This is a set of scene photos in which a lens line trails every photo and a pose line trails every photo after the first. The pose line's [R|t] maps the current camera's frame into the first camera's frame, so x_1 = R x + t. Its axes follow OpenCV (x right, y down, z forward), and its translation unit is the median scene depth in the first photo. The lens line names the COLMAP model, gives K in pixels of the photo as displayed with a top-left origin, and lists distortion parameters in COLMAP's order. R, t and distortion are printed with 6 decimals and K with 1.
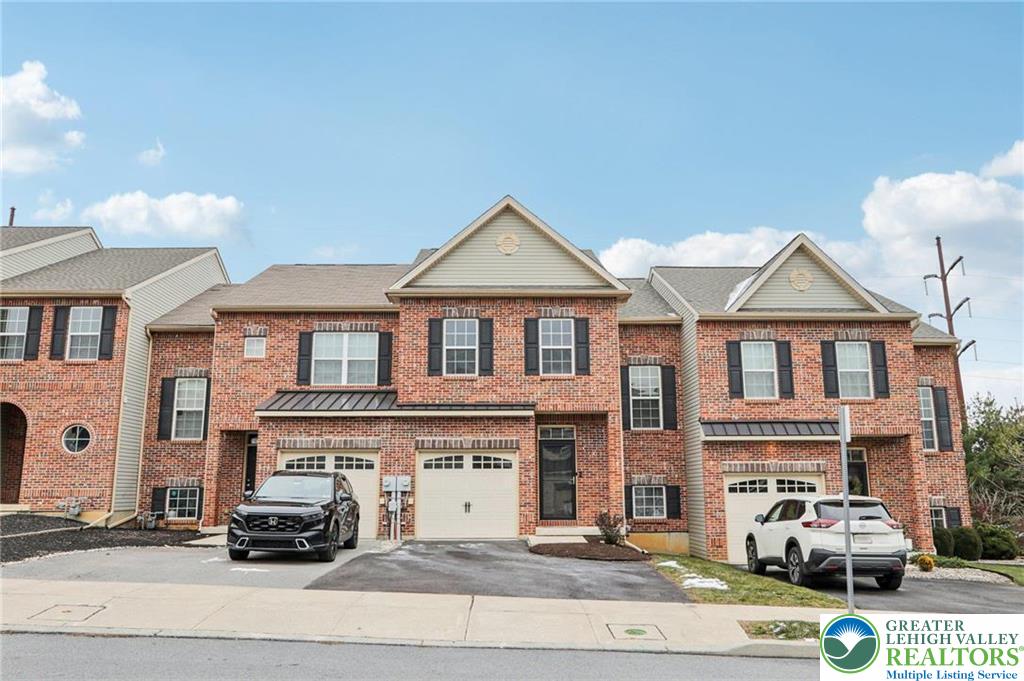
lens RADIAL K [[801.8, 0, 513.5], [0, 801.8, 340.7], [0, 0, 1]] dist [-0.007652, -0.000627]
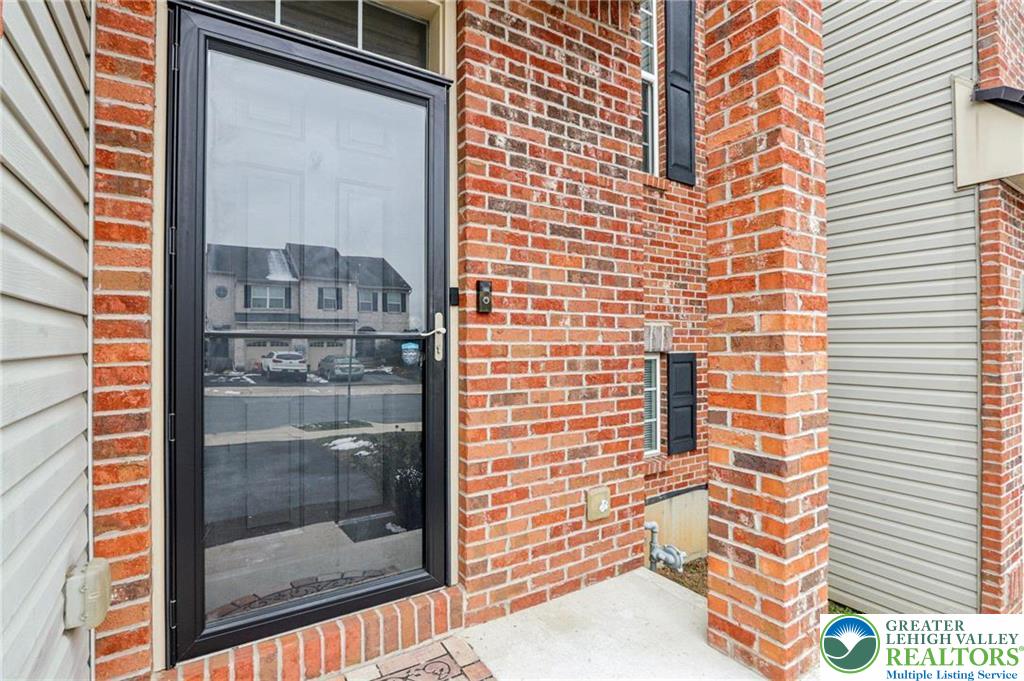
lens RADIAL K [[480.2, 0, 501.6], [0, 480.2, 342.2], [0, 0, 1]] dist [-0.015287, 0.000285]
pose [[0.859272, 0.002241, 0.511514, 0.039407], [-0.098159, 0.982128, 0.160589, 0.162036], [-0.502013, -0.188199, 0.844135, 0.932000]]
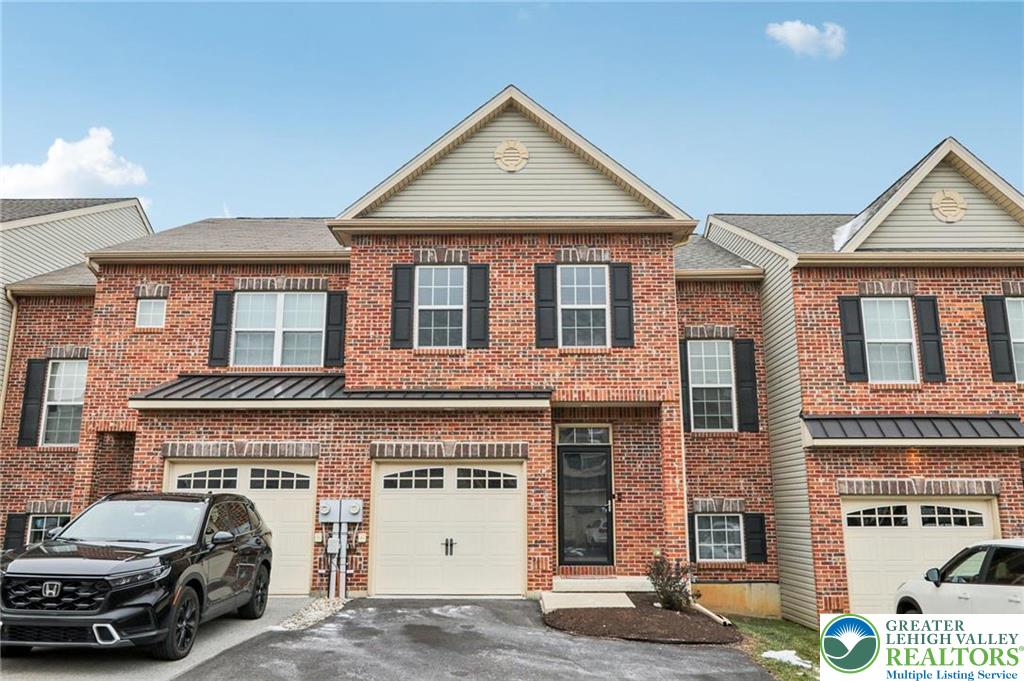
lens RADIAL K [[813.8, 0, 512.0], [0, 813.8, 340.5], [0, 0, 1]] dist [-0.005078, 0.013369]
pose [[0.999713, -0.001928, -0.023868, 0.010377], [0.001480, 0.999822, -0.018783, 0.049391], [0.023900, 0.018742, 0.999539, 0.320763]]
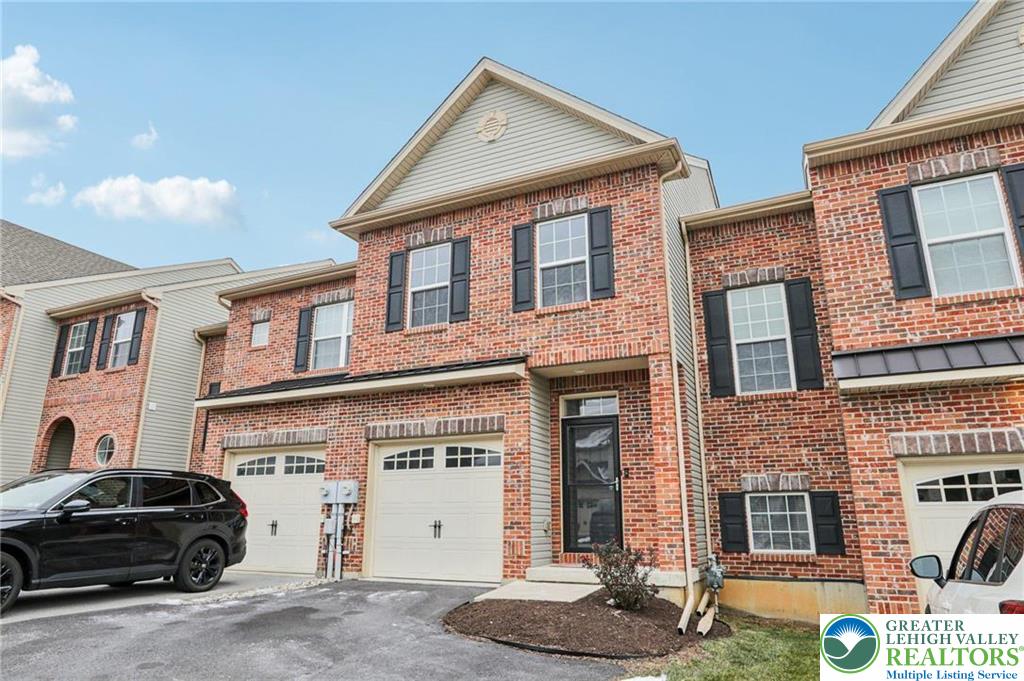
lens RADIAL K [[649.5, 0, 512.0], [0, 649.5, 340.5], [0, 0, 1]] dist [-0.011938, 0.002228]
pose [[0.889263, -0.119232, -0.441582, 0.231580], [0.082509, 0.991405, -0.101531, 0.114533], [0.449892, 0.053854, 0.891458, 0.549875]]
